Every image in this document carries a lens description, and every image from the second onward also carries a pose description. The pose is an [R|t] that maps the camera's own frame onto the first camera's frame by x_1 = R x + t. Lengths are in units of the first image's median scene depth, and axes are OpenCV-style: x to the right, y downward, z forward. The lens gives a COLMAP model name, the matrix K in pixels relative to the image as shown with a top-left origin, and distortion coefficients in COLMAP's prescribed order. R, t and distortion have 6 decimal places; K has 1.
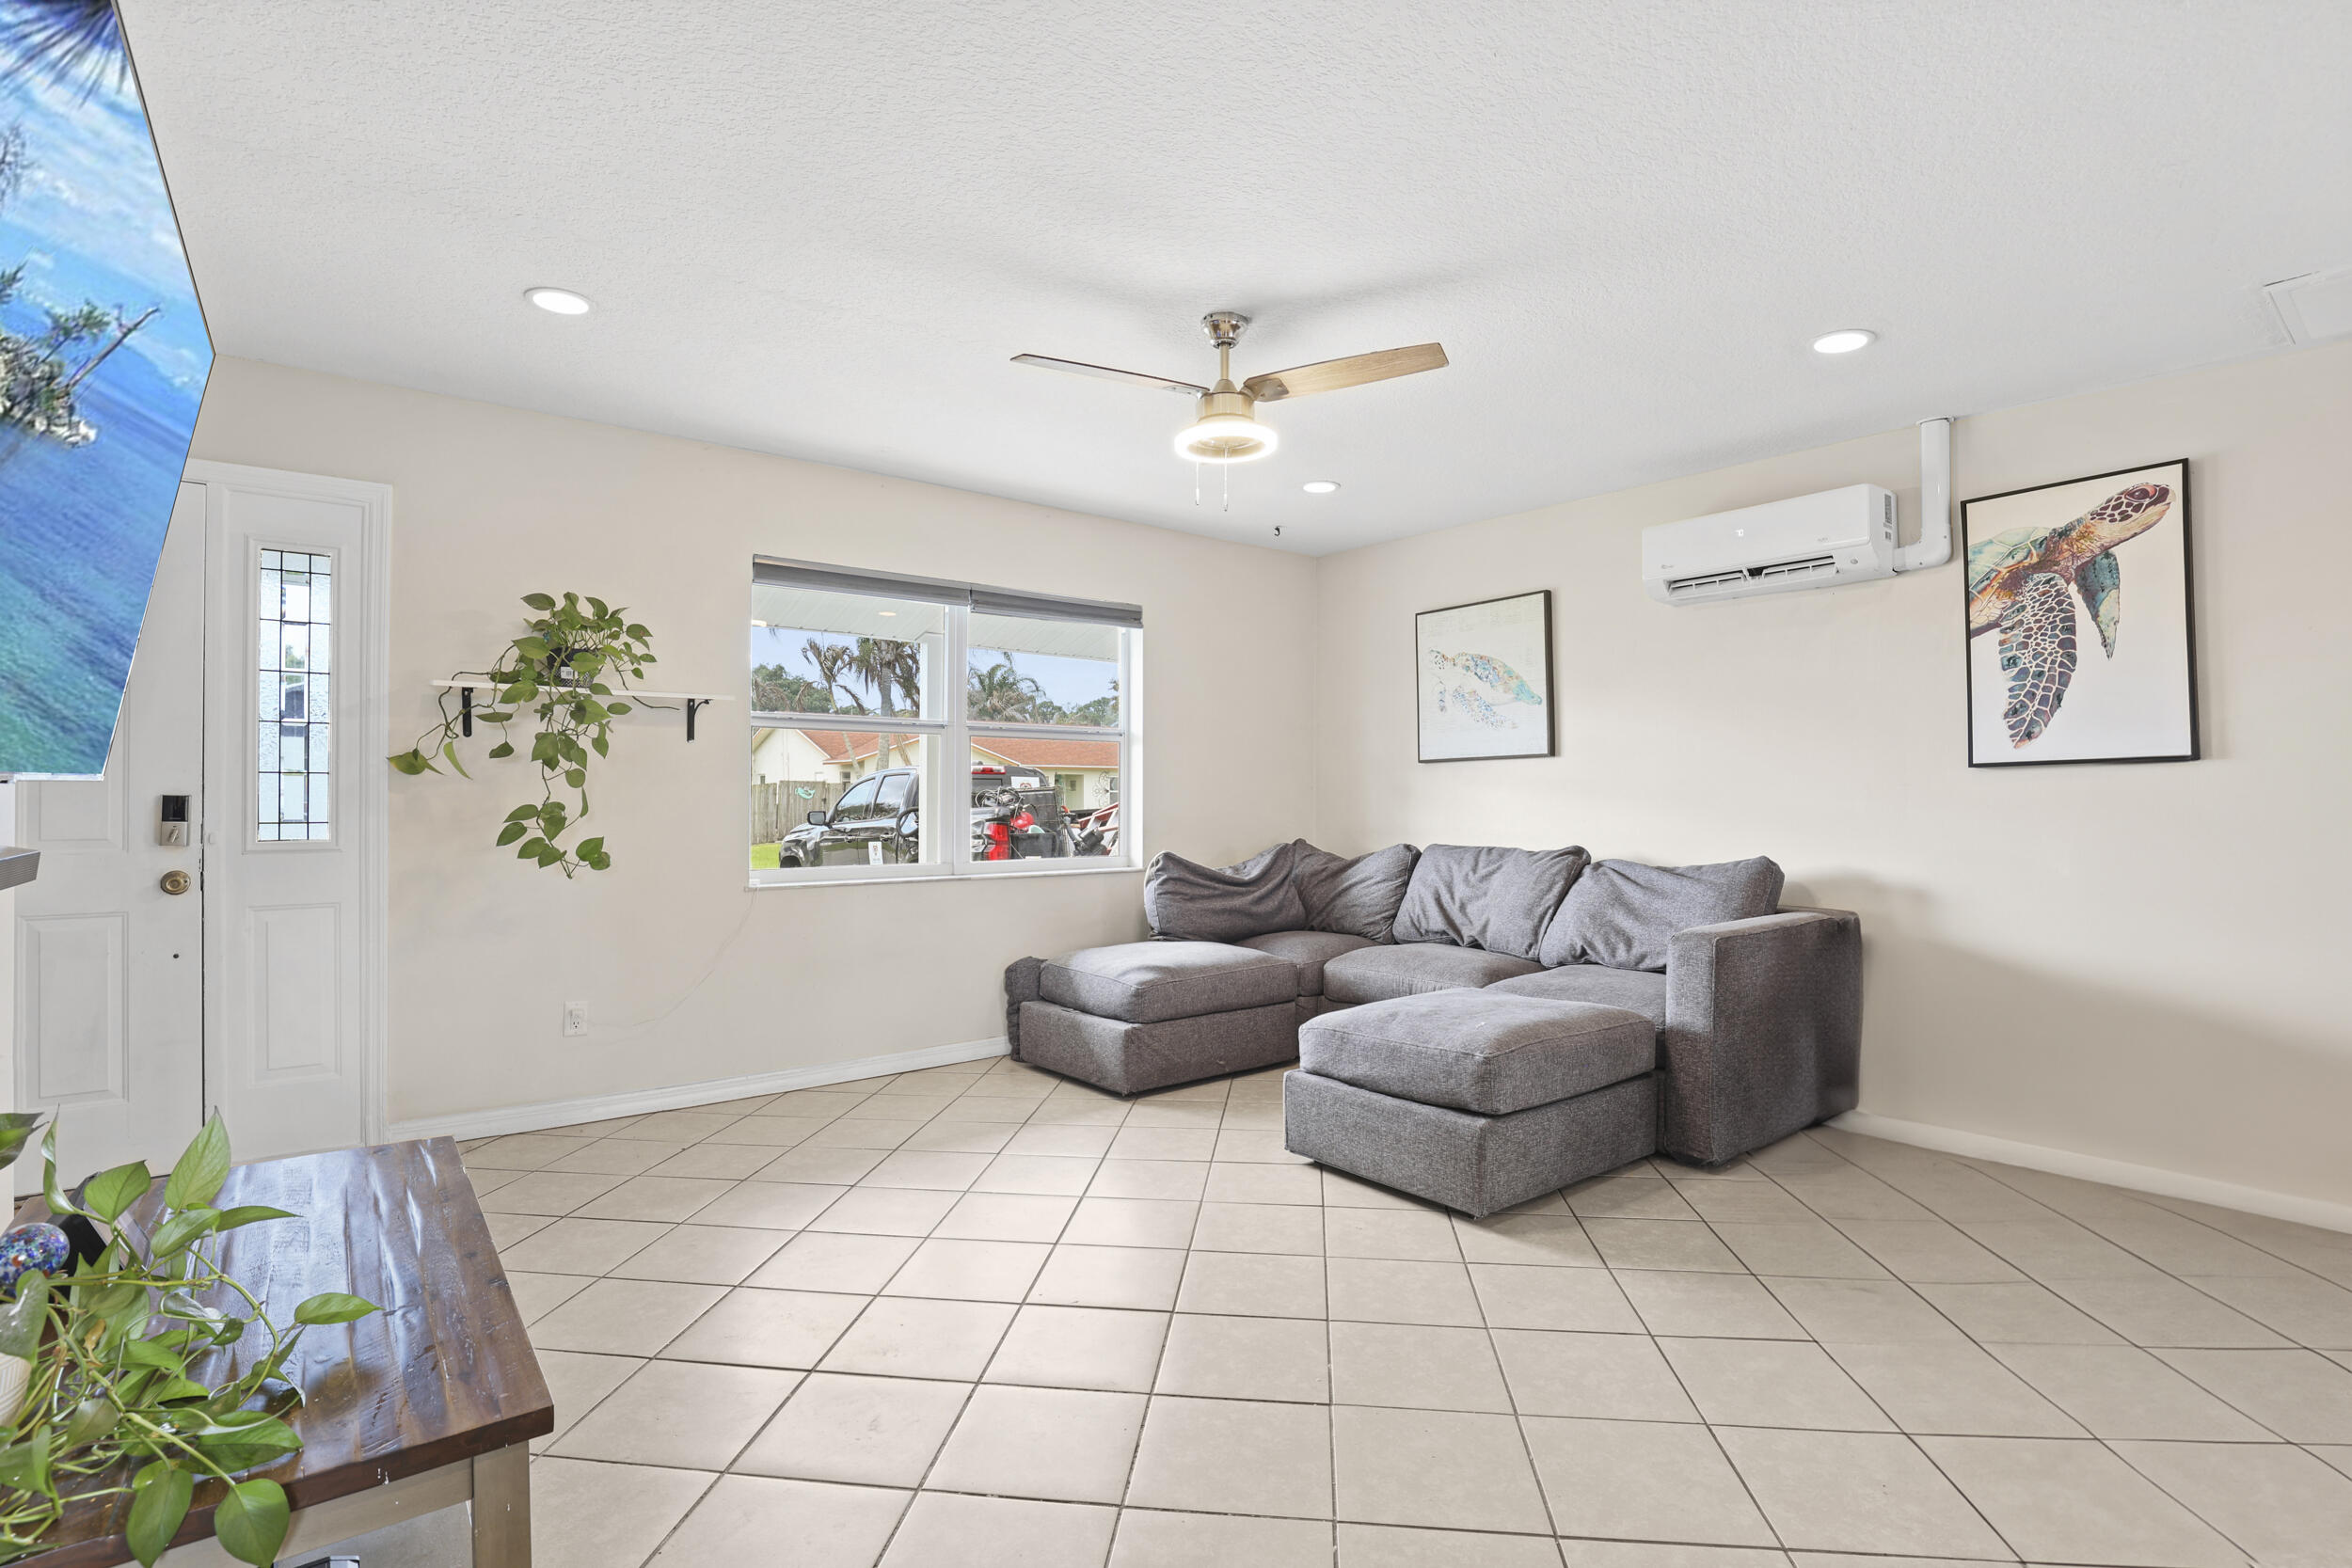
lens RADIAL K [[1147.1, 0, 1176.0], [0, 1147.1, 784.0], [0, 0, 1]] dist [-0.005509, -0.000949]
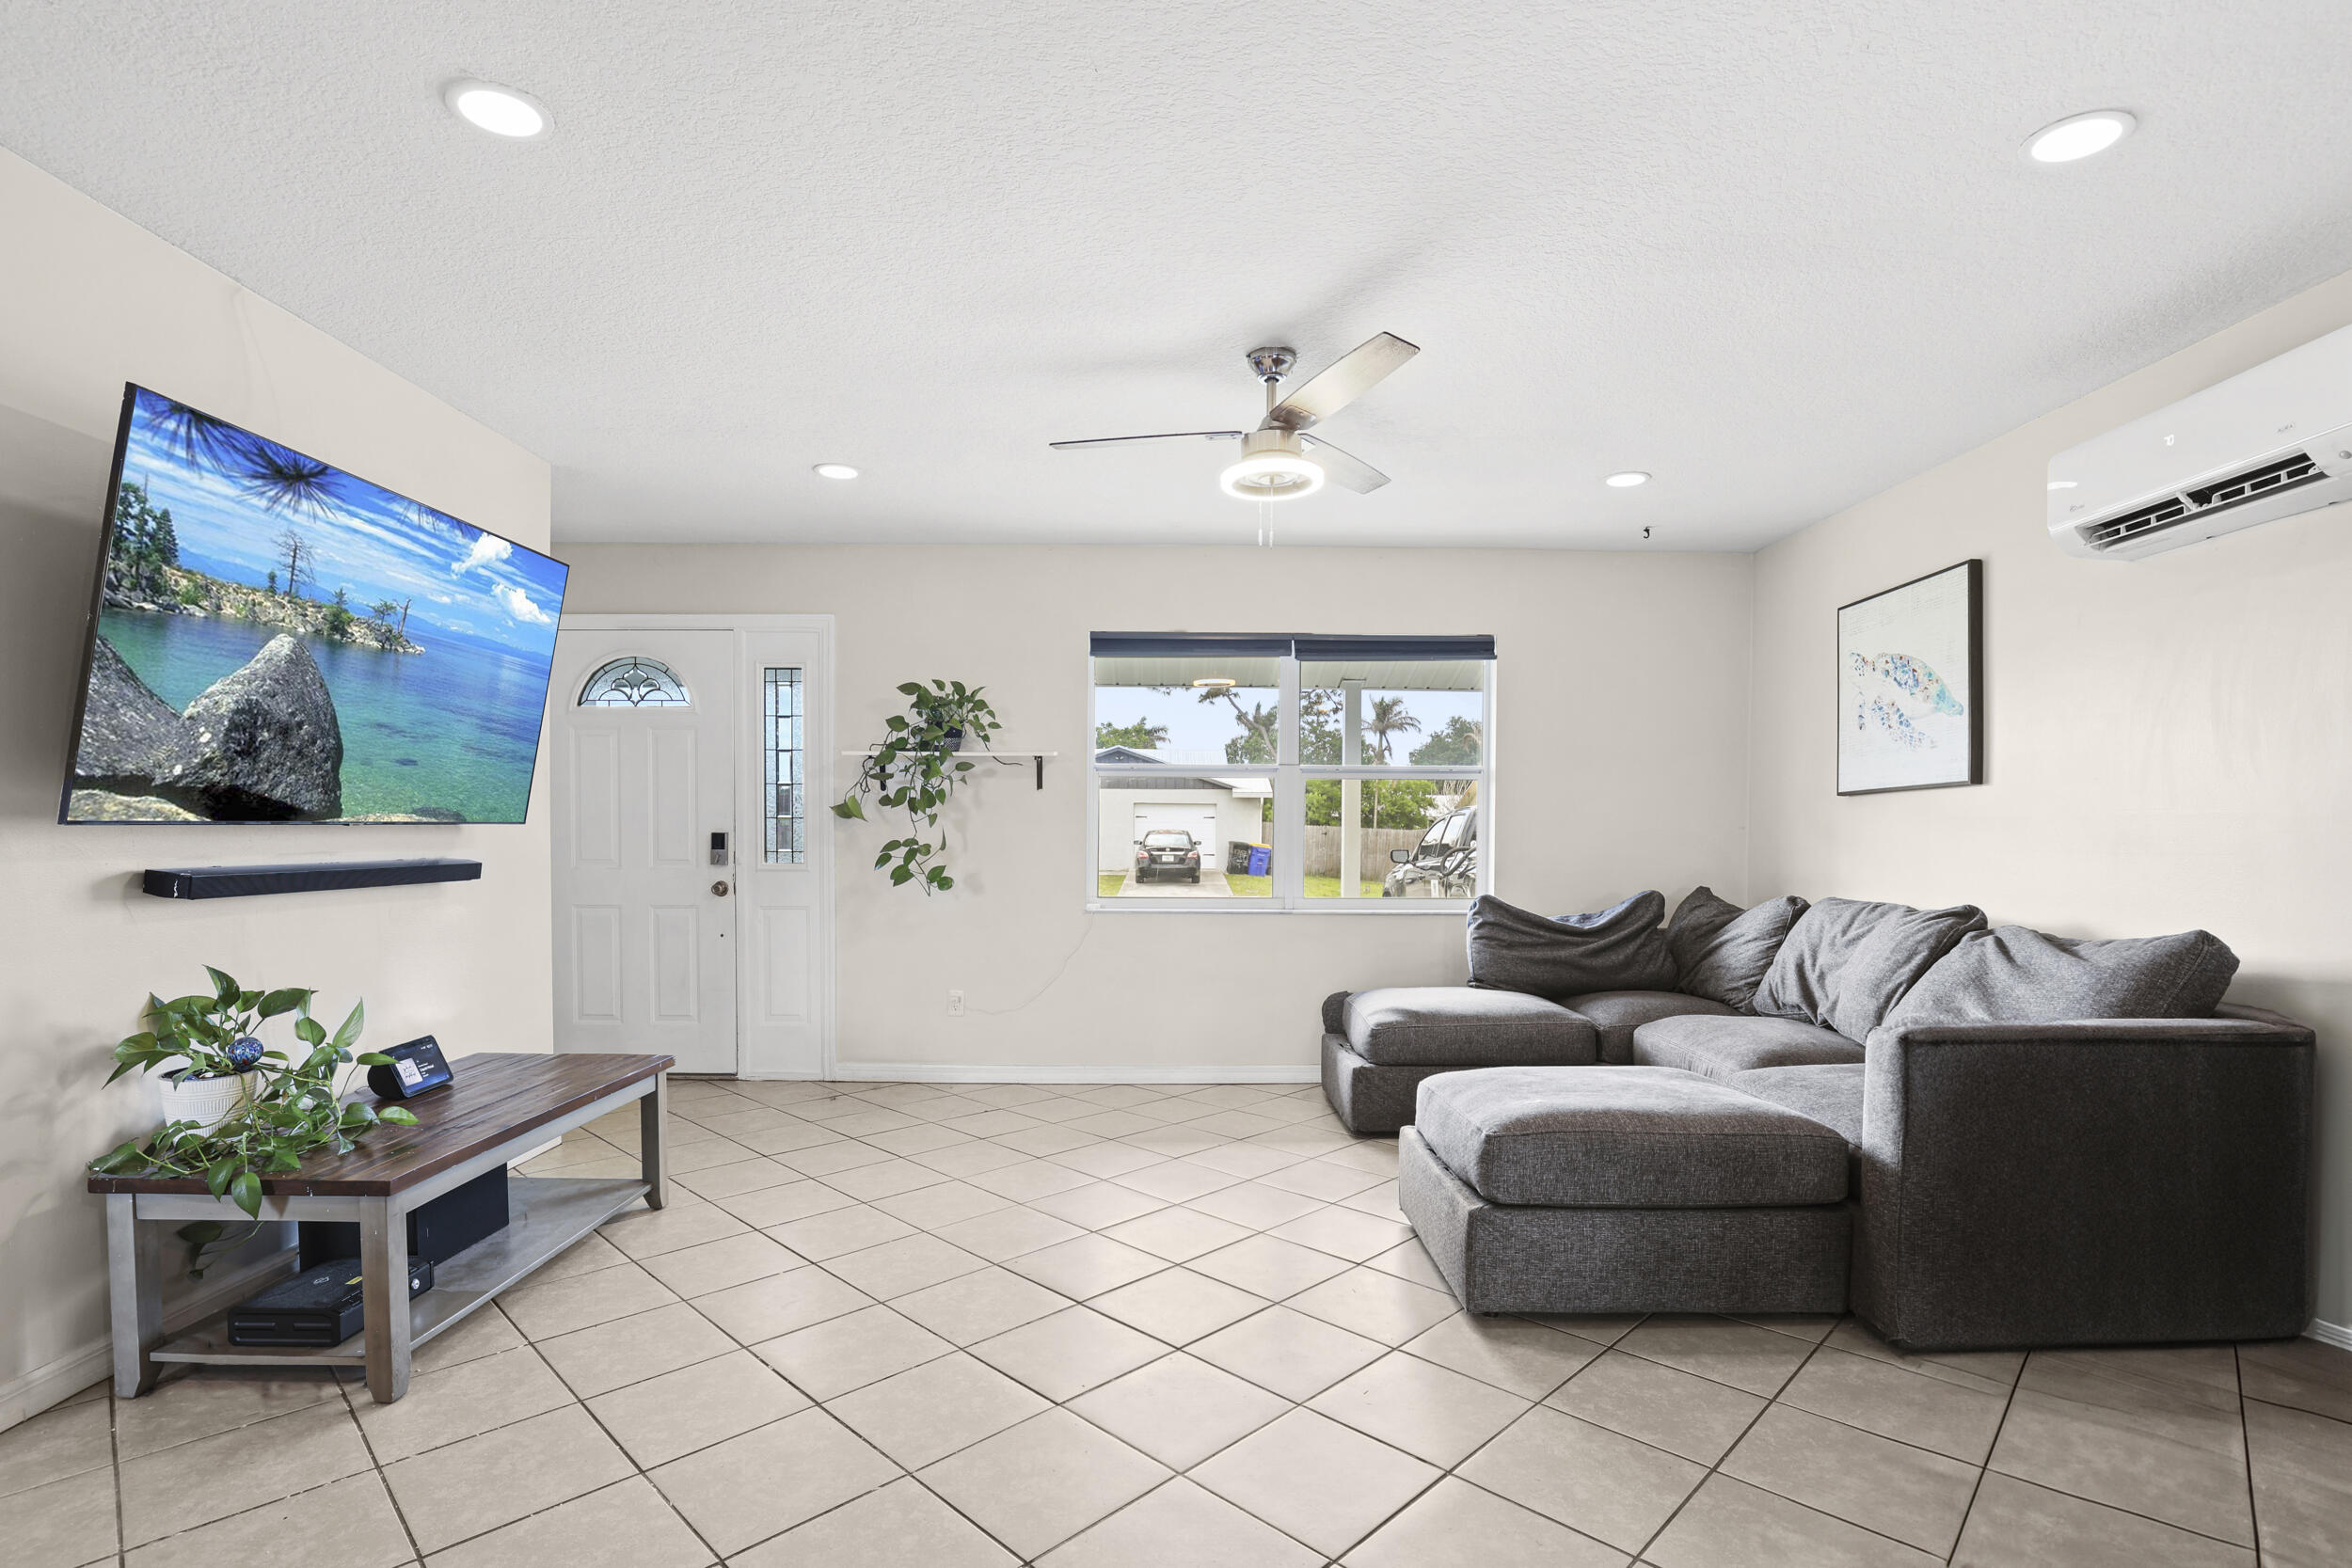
lens RADIAL K [[1122.2, 0, 1177.3], [0, 1122.2, 849.1], [0, 0, 1]] dist [-0.001606, 0.000035]
pose [[0.788631, 0.011106, -0.614767, 0.401511], [0.002699, 0.999765, 0.021524, 0.000722], [0.614861, -0.018634, 0.788415, 0.121828]]
